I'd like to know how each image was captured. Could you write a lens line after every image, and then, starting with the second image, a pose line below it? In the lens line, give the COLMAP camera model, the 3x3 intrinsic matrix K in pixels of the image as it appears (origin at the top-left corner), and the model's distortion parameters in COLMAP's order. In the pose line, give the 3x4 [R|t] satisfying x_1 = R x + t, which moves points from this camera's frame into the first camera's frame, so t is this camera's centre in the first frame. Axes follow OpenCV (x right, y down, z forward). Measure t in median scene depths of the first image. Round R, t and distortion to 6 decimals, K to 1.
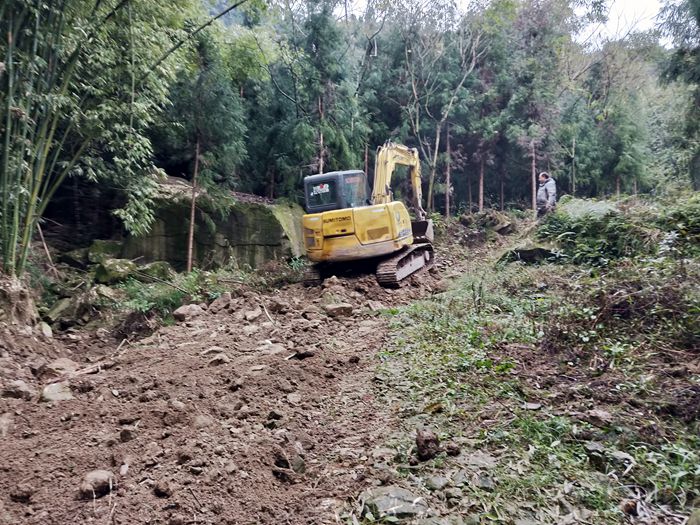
lens RADIAL K [[543.6, 0, 352.1], [0, 543.6, 259.7], [0, 0, 1]] dist [0.033146, -0.010129]
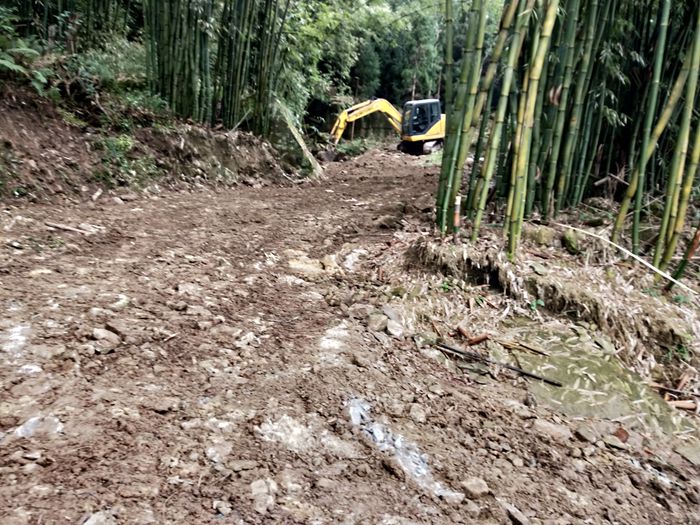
lens RADIAL K [[543.6, 0, 351.9], [0, 543.6, 263.3], [0, 0, 1]] dist [0.033146, -0.010129]
pose [[0.986286, 0.073363, -0.147845, 0.051663], [-0.039333, 0.974448, 0.221144, 0.015952], [0.160291, -0.212296, 0.963969, -0.917309]]
